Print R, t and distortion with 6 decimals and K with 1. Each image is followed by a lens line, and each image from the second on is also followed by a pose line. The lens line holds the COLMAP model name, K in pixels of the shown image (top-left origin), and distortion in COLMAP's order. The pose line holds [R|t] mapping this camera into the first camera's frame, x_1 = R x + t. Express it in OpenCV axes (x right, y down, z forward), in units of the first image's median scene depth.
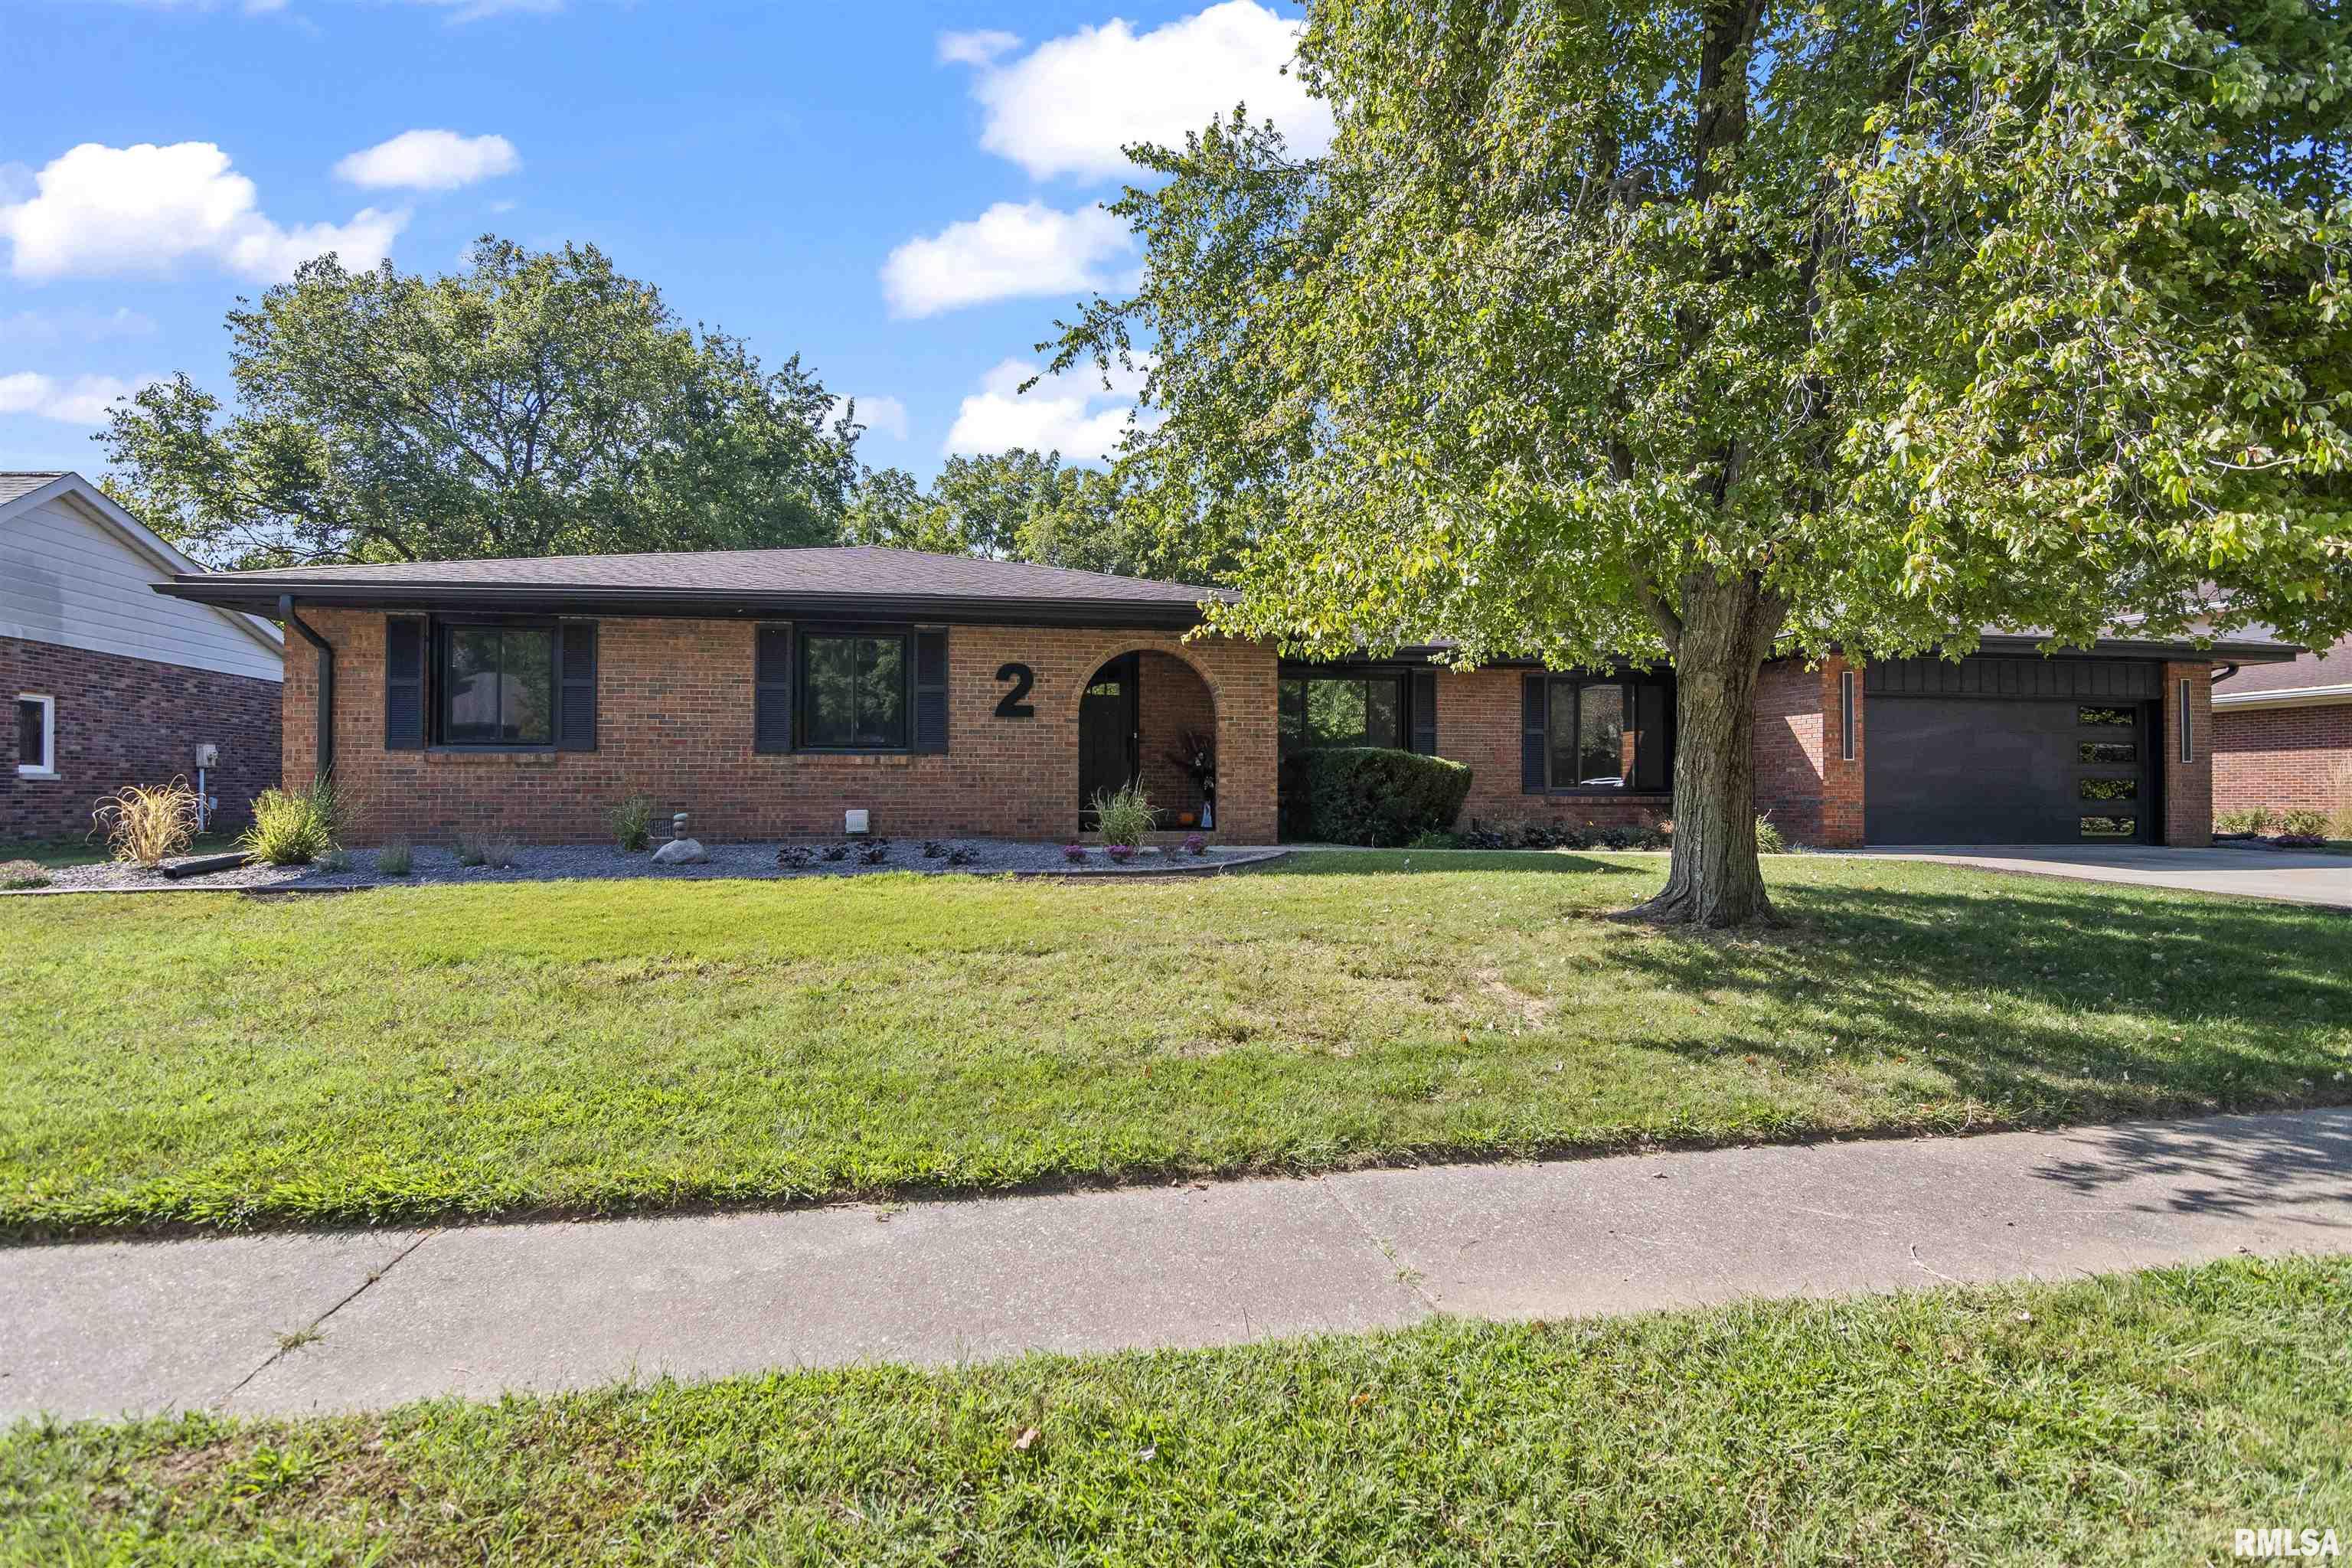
lens RADIAL K [[1132.1, 0, 1173.8], [0, 1132.1, 796.2], [0, 0, 1]] dist [-0.005596, -0.001792]
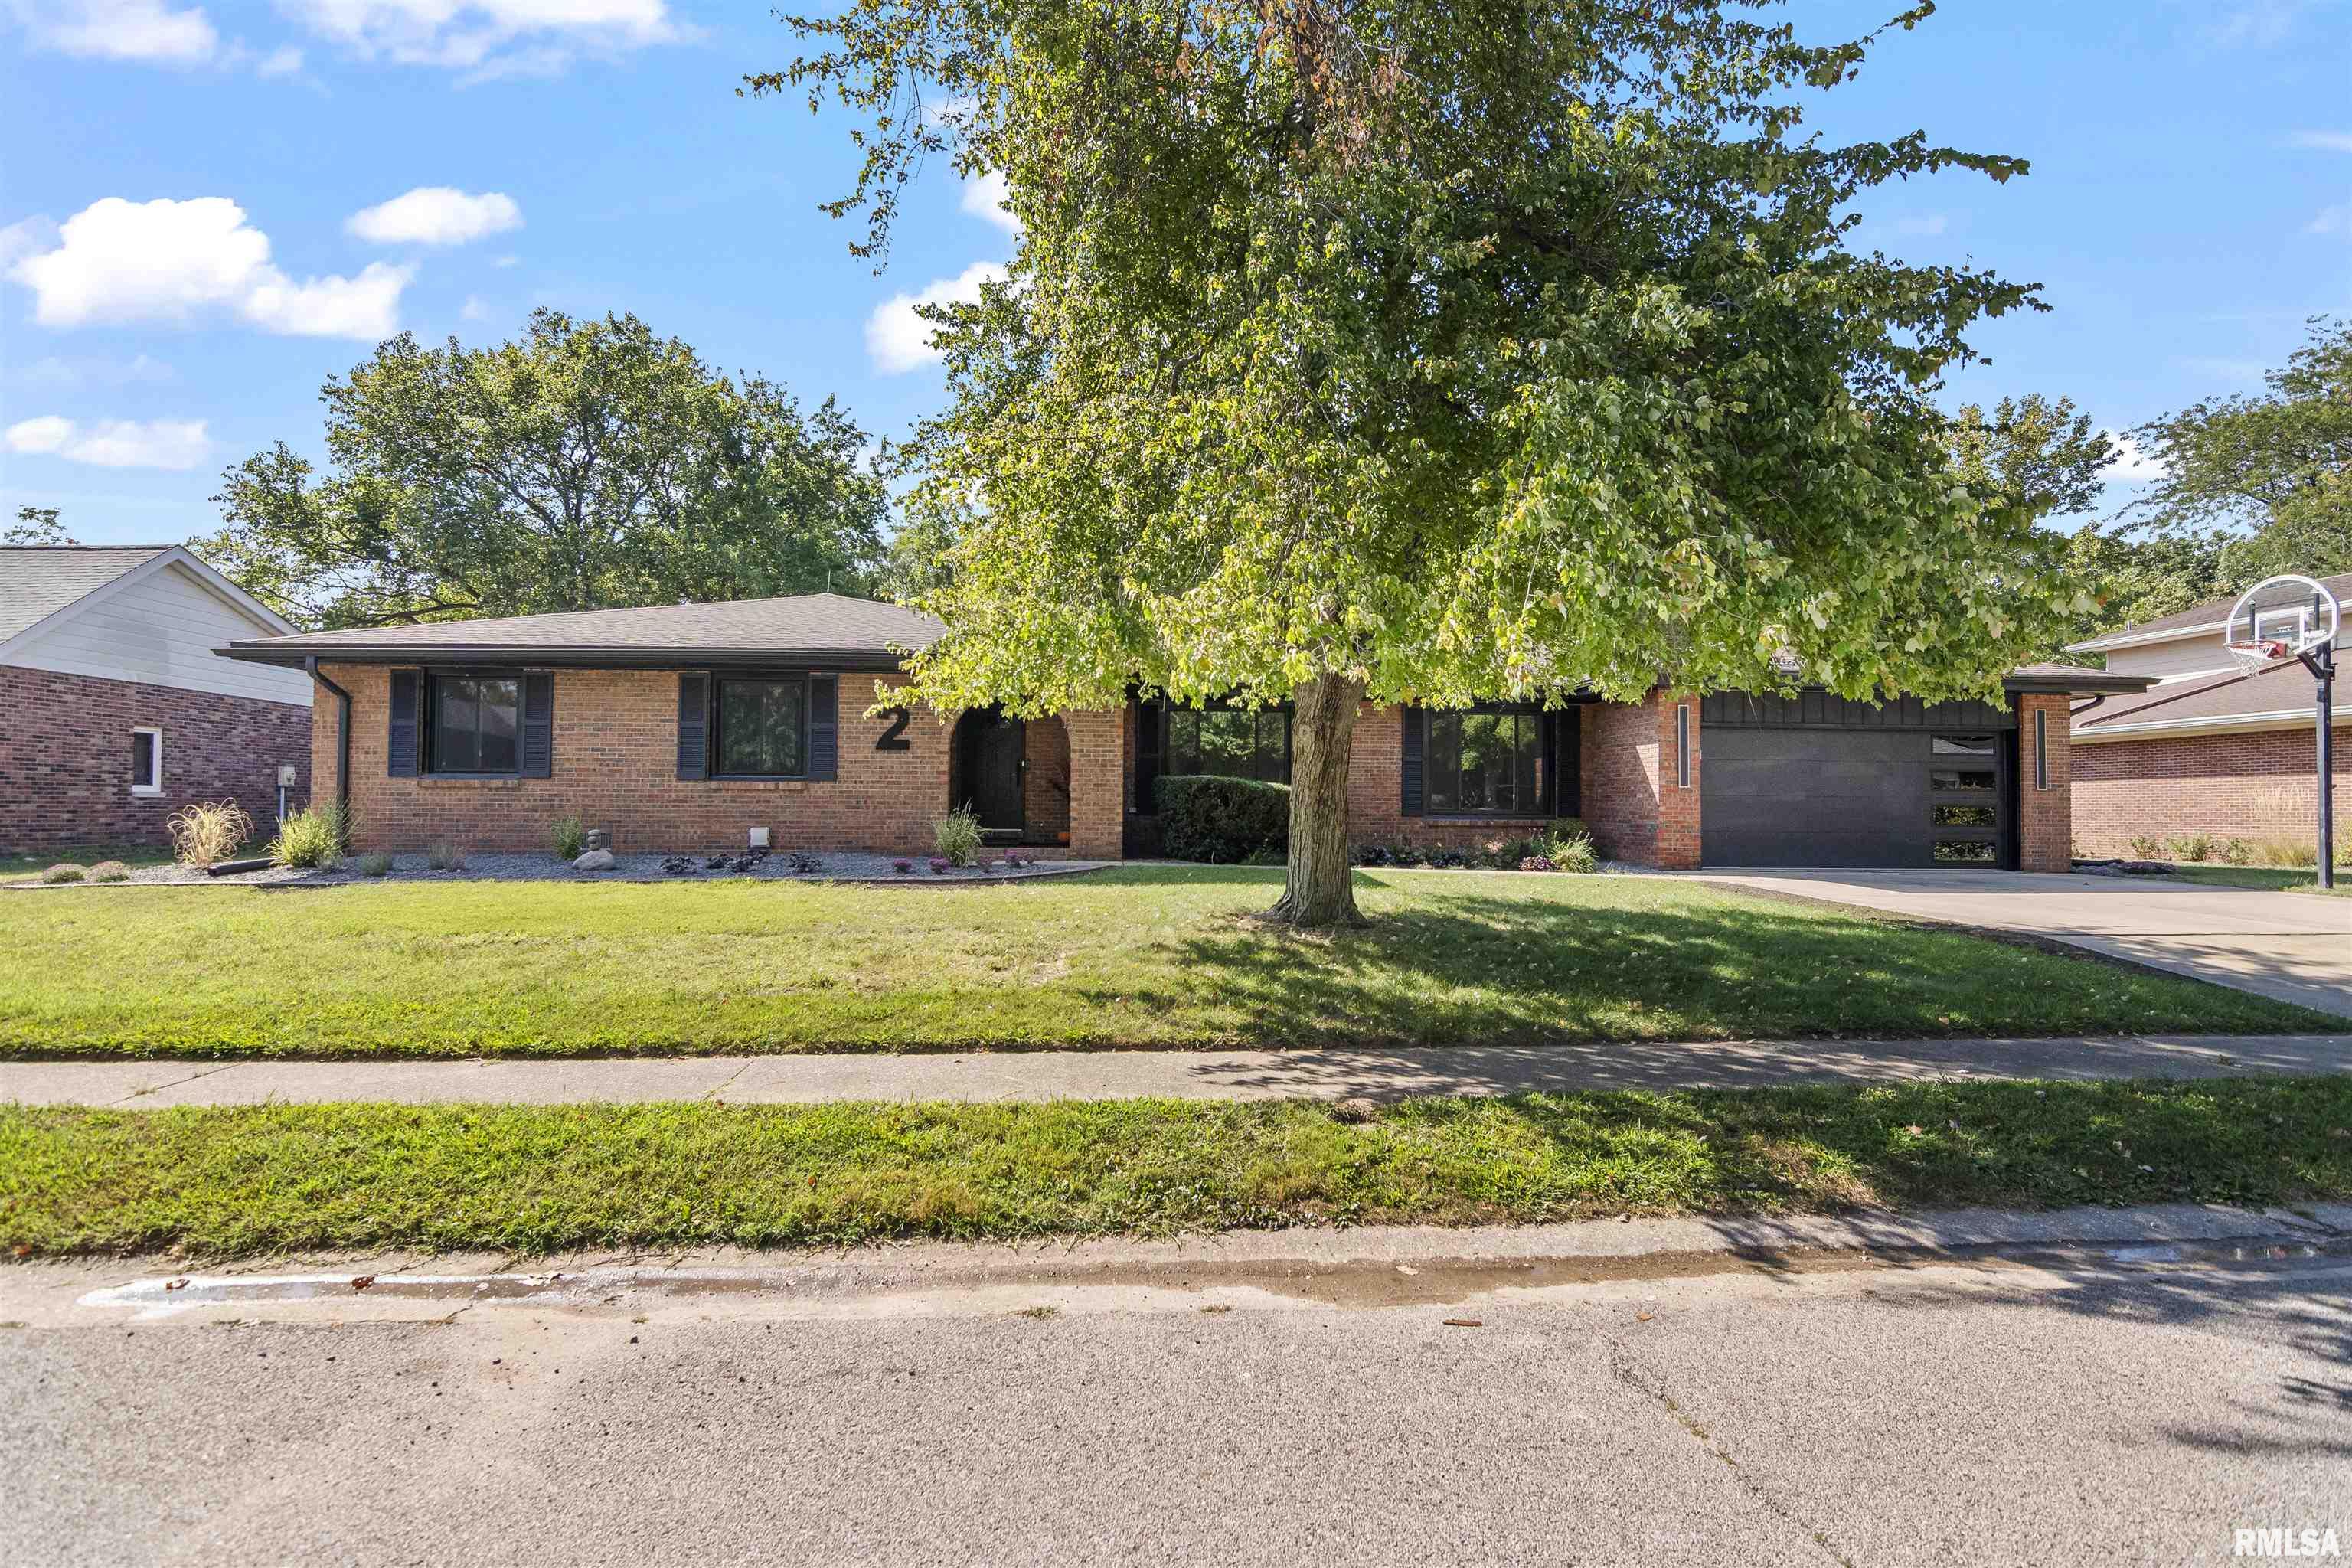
lens RADIAL K [[1198.7, 0, 1197.0], [0, 1198.7, 797.6], [0, 0, 1]] dist [-0.014101, 0.000240]
pose [[0.995803, 0.004643, -0.091407, 0.245520], [-0.005712, 0.999918, -0.011434, -0.006420], [0.091347, 0.011908, 0.995748, -0.180687]]
